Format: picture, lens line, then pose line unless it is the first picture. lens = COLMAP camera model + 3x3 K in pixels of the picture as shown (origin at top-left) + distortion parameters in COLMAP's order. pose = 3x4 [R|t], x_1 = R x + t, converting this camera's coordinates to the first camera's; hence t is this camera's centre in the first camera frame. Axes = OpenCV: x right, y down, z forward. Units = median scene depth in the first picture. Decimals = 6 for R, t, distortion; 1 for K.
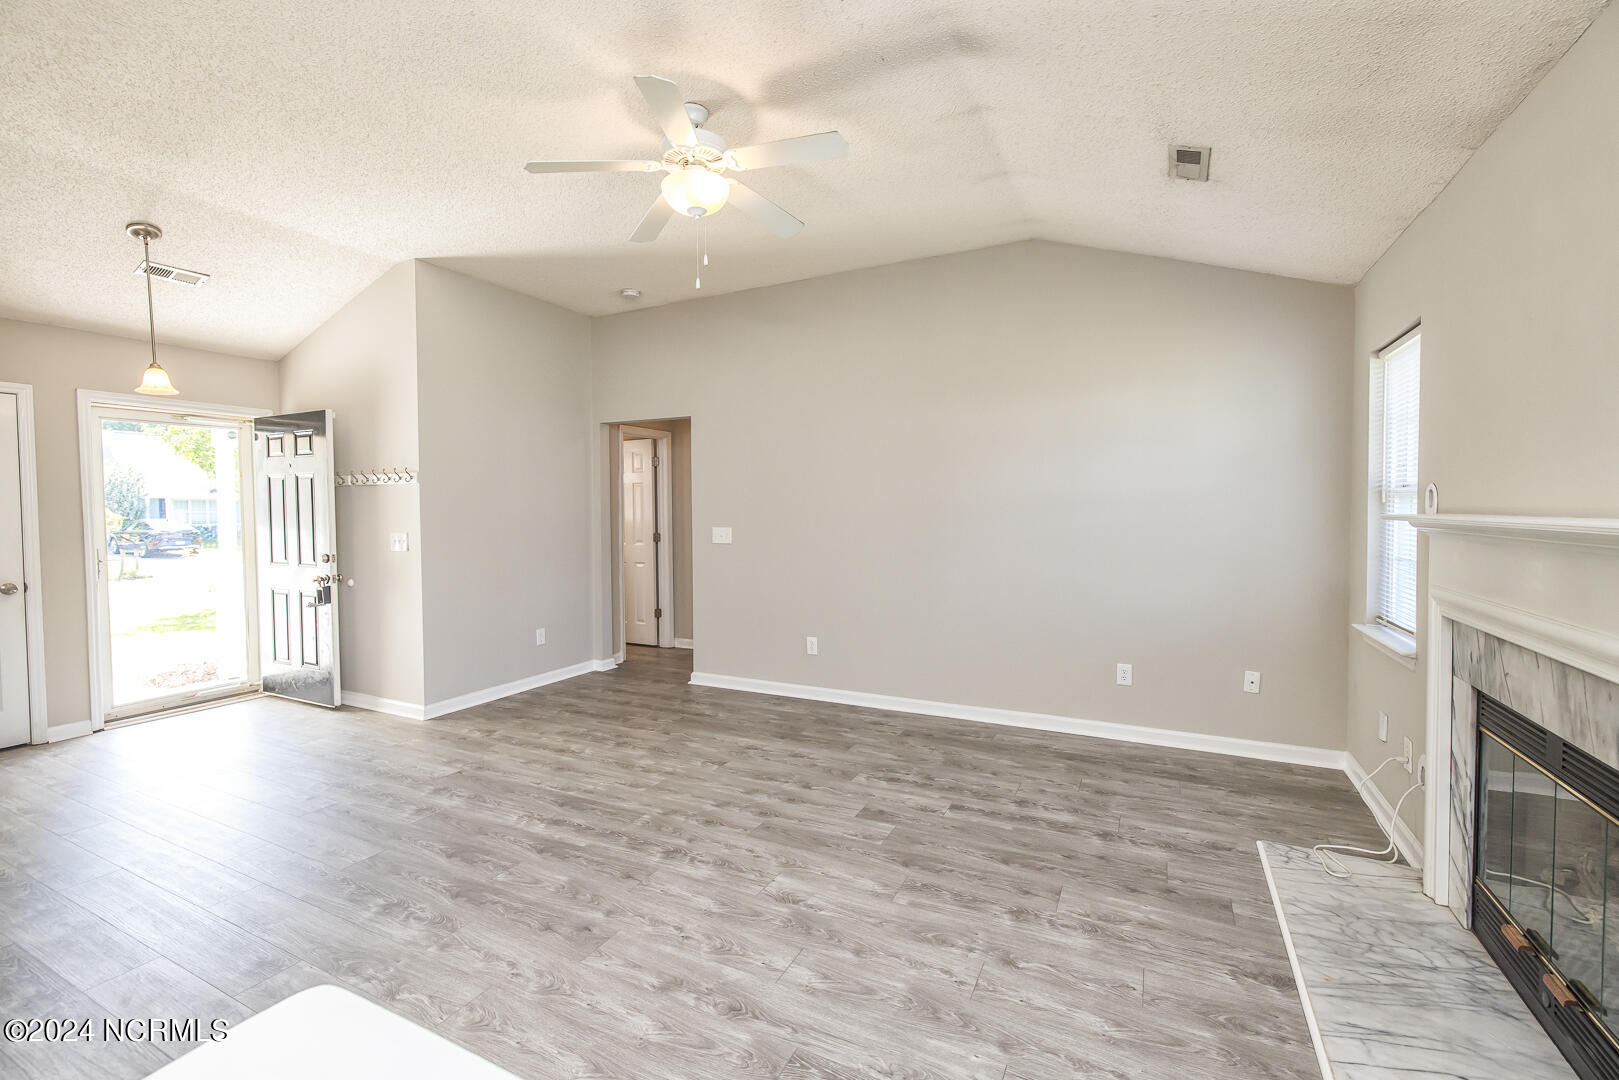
lens RADIAL K [[691.0, 0, 807.8], [0, 691.0, 534.5], [0, 0, 1]] dist [-0.001015, 0.000179]
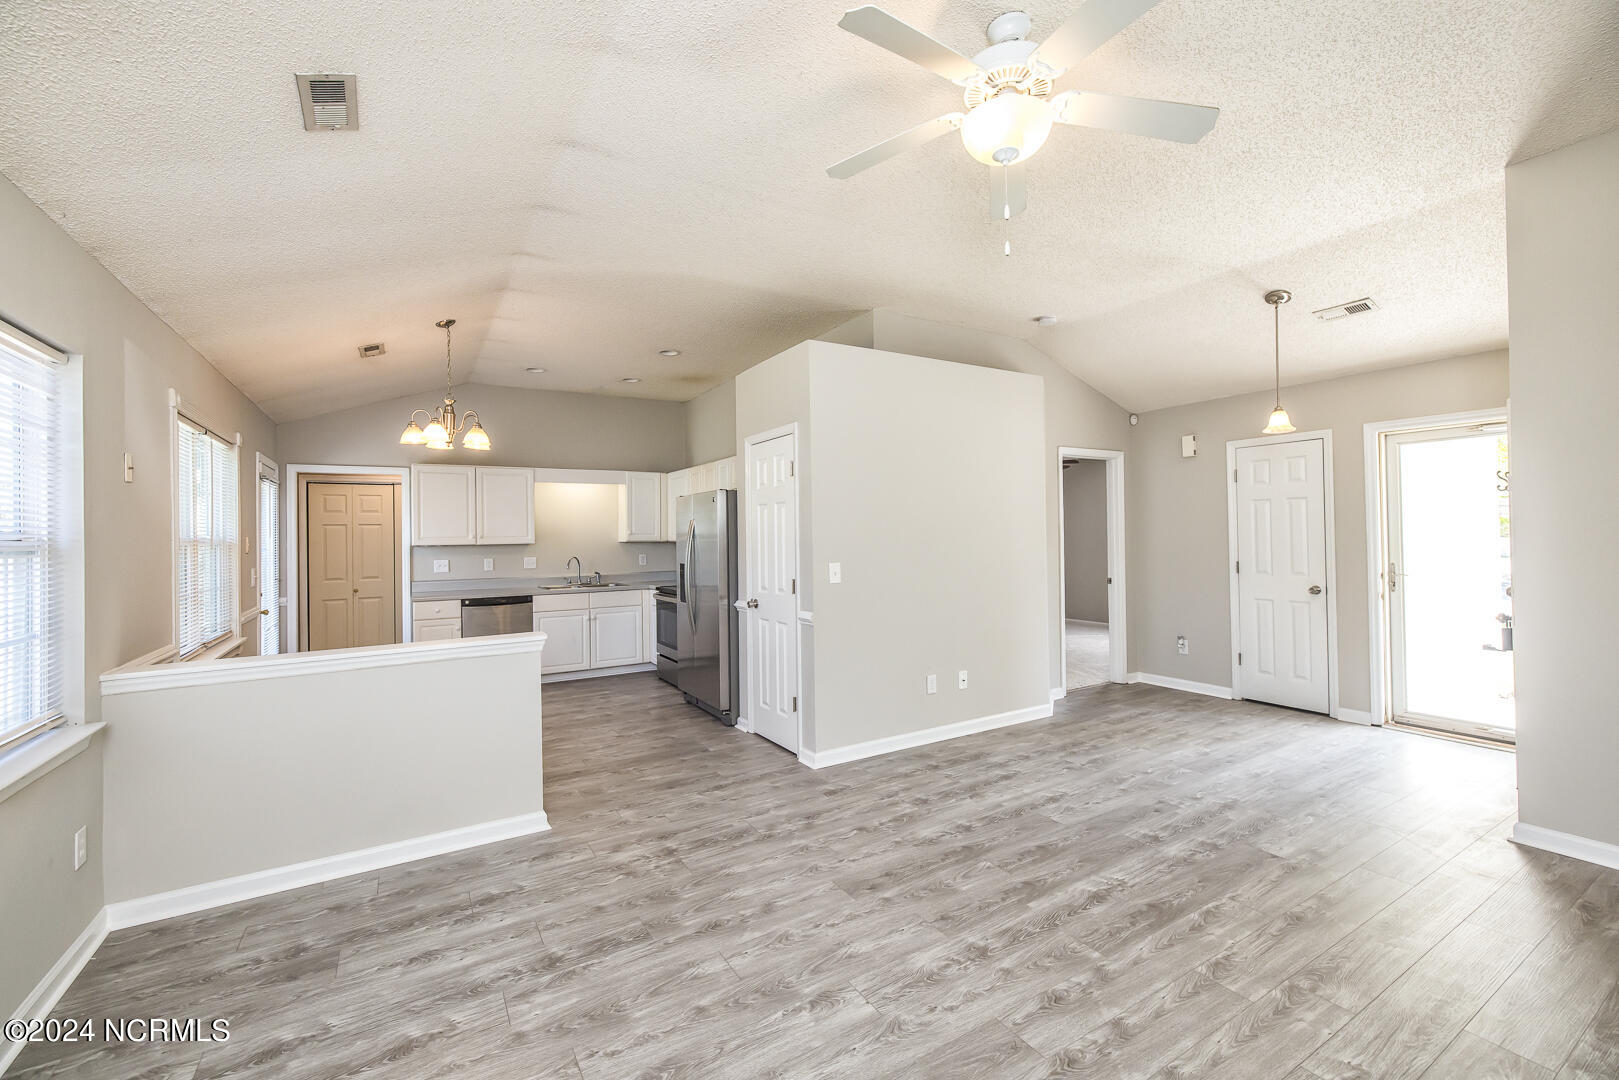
lens RADIAL K [[674.6, 0, 808.7], [0, 674.6, 533.3], [0, 0, 1]] dist [-0.000774, 0.000004]
pose [[-0.532107, 0.013386, -0.846571, 0.499762], [-0.010913, 0.999684, 0.022667, -0.054827], [0.846607, 0.021300, -0.531793, 1.031511]]
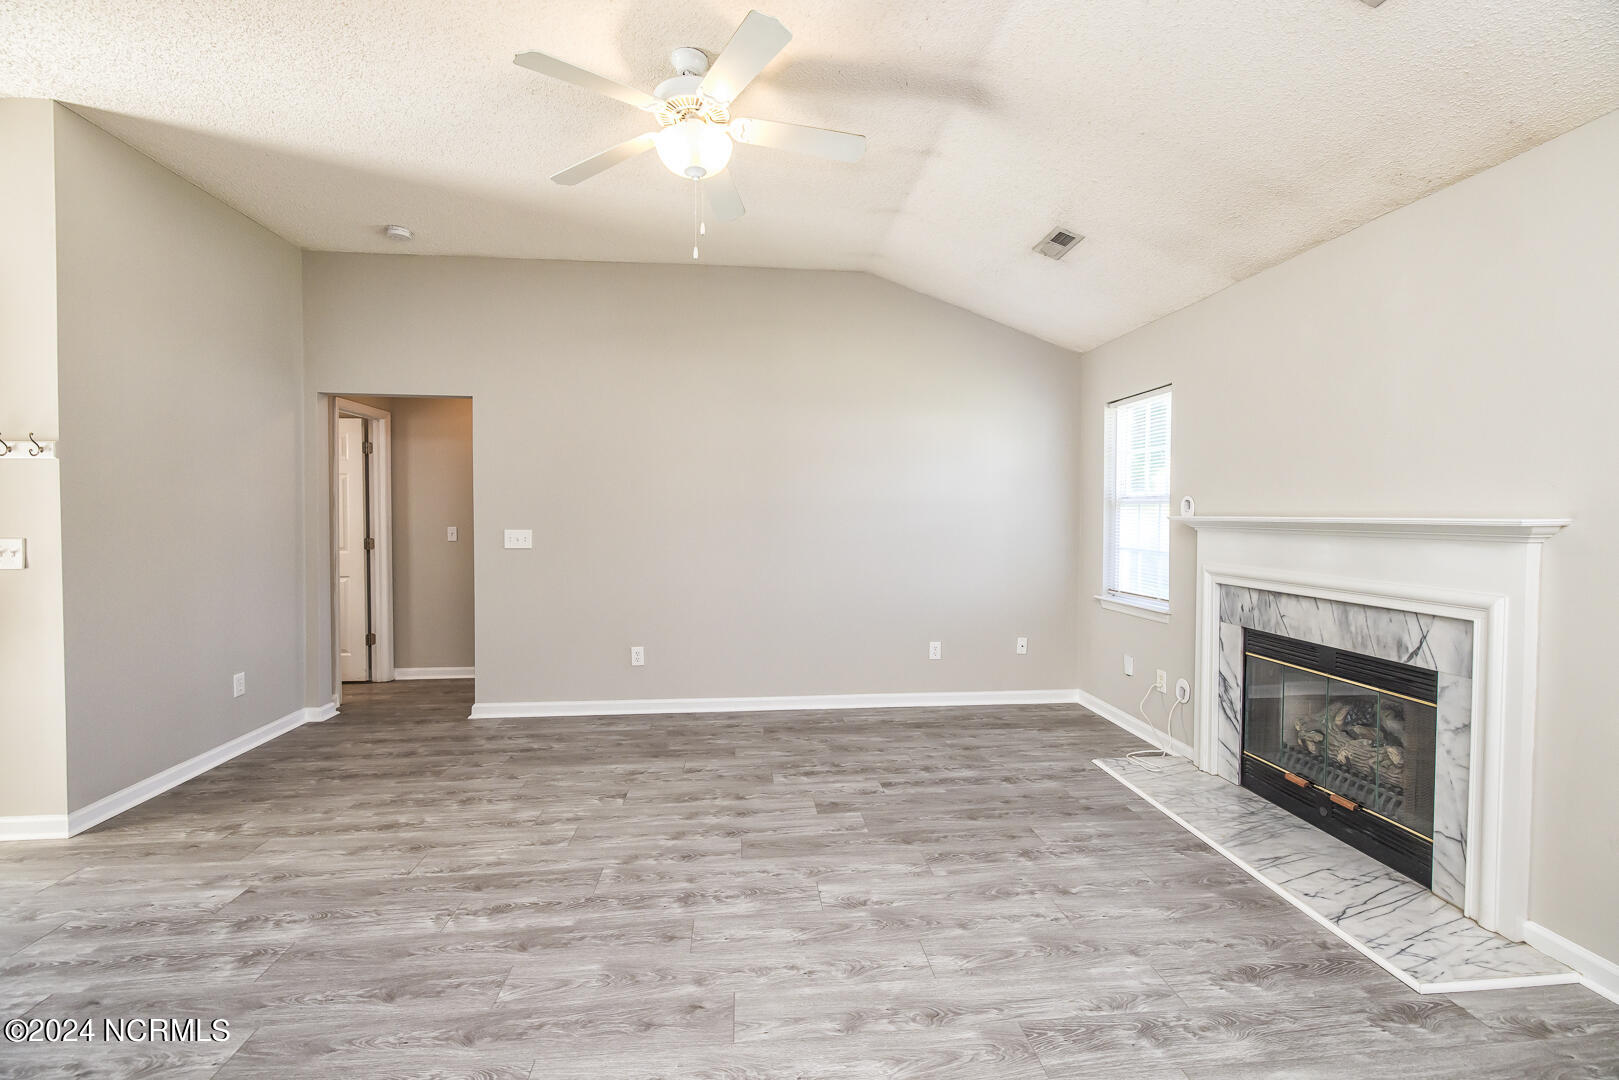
lens RADIAL K [[674.6, 0, 808.7], [0, 674.6, 533.3], [0, 0, 1]] dist [-0.000774, 0.000004]
pose [[0.841673, -0.005628, 0.539958, -0.432563], [0.010850, 0.999920, -0.006490, 0.006051], [-0.539878, 0.011321, 0.841667, 0.161851]]
